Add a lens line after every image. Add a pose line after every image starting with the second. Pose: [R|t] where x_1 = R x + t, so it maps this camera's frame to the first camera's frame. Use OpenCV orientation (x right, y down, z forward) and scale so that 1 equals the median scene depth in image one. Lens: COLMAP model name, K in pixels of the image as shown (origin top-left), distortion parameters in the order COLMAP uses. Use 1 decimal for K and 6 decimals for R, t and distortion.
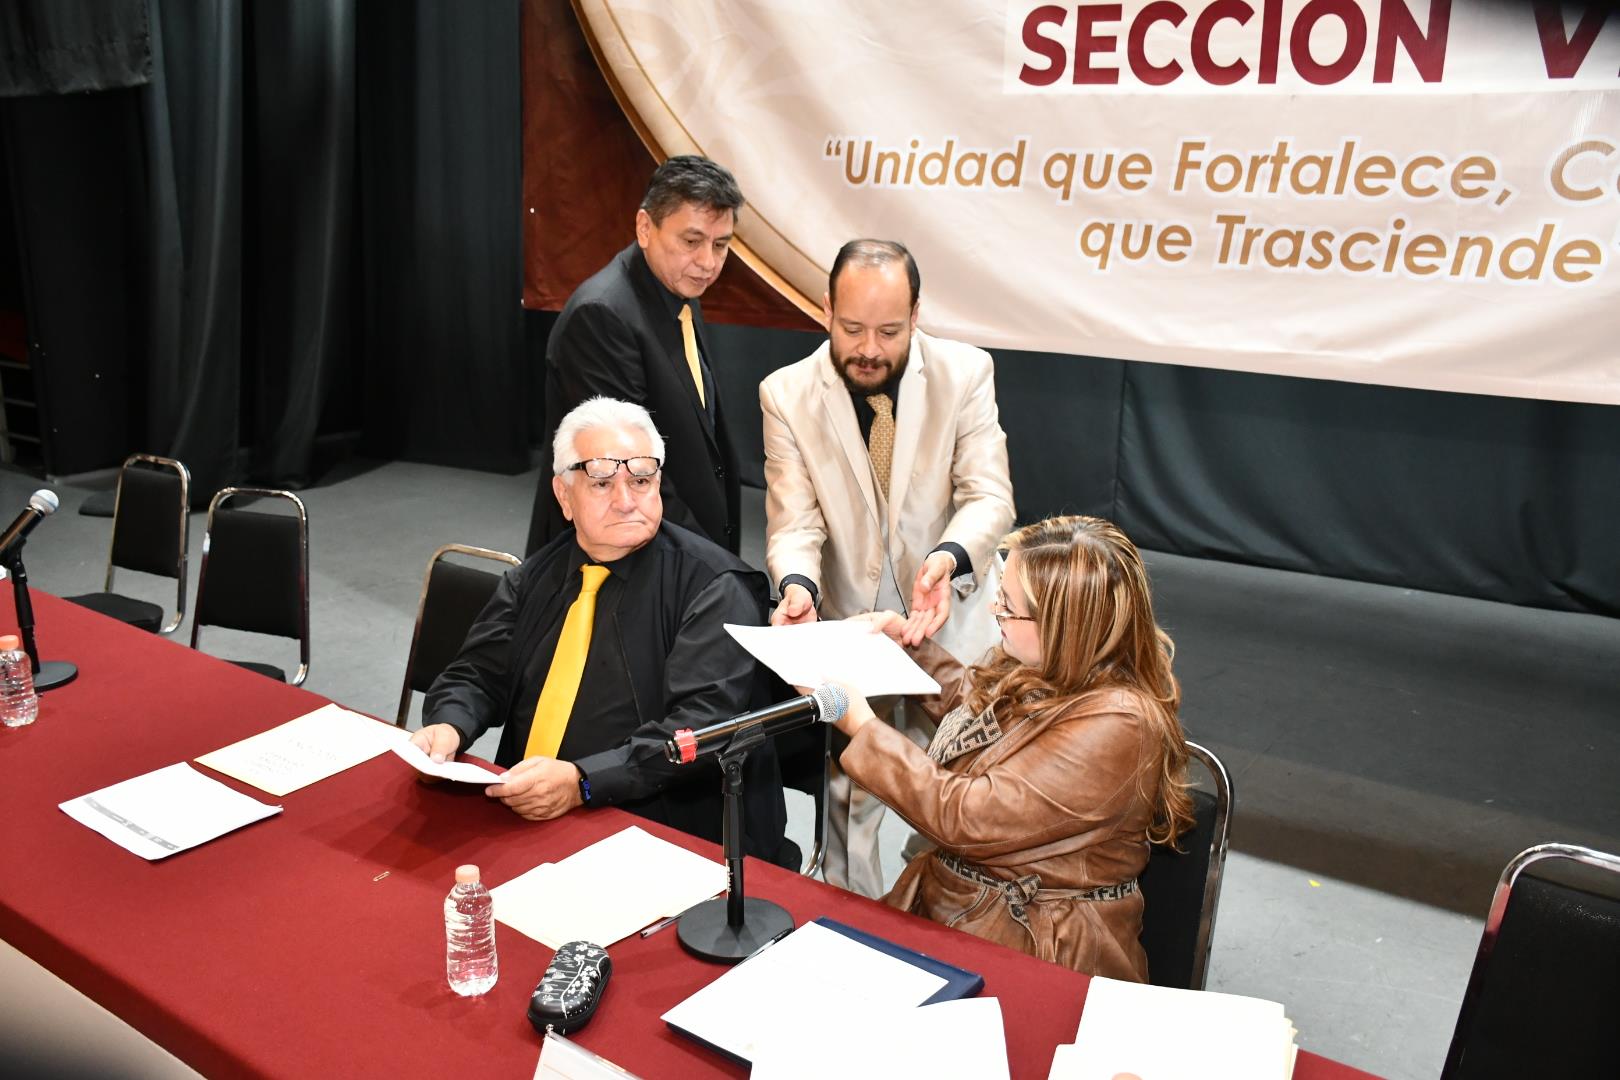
lens RADIAL K [[1452.3, 0, 808.7], [0, 1452.3, 580.8], [0, 0, 1]] dist [-0.121480, 0.149266]
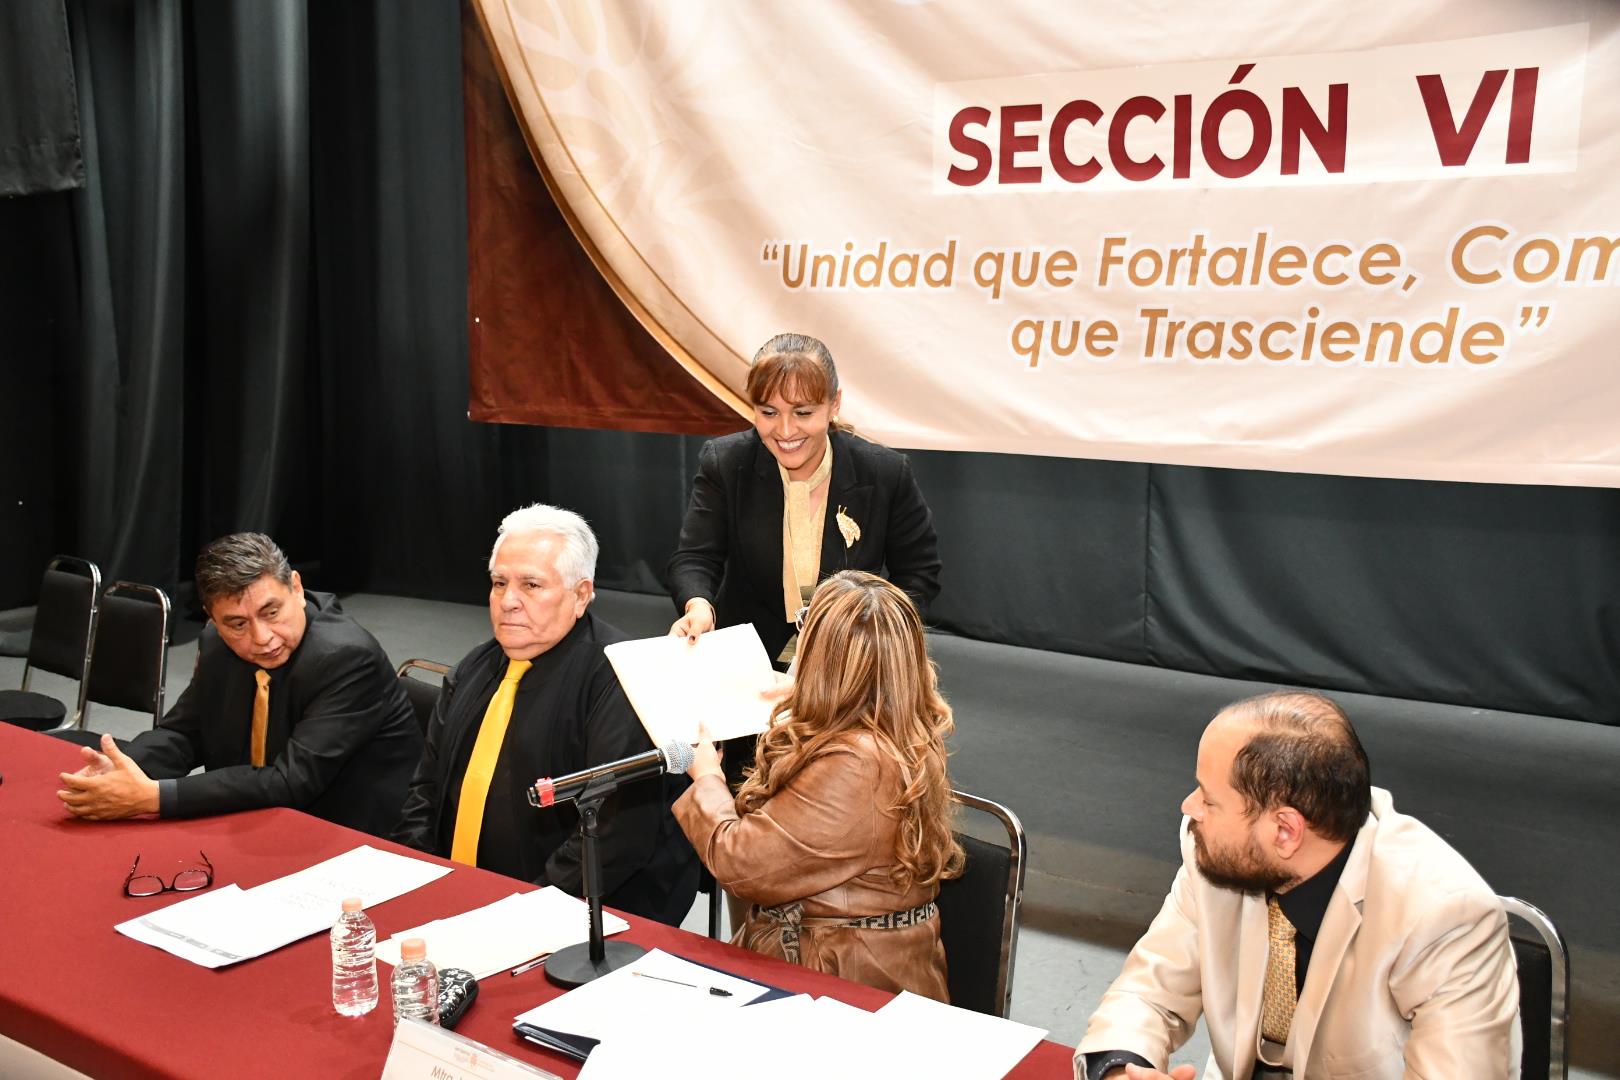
lens RADIAL K [[1737.1, 0, 809.9], [0, 1737.1, 578.6], [0, 0, 1]] dist [-0.066938, 0.261205]
pose [[0.999303, -0.021976, -0.030164, 0.085301], [0.019060, 0.995412, -0.093765, 0.039423], [0.032086, 0.093125, 0.995137, -0.187081]]
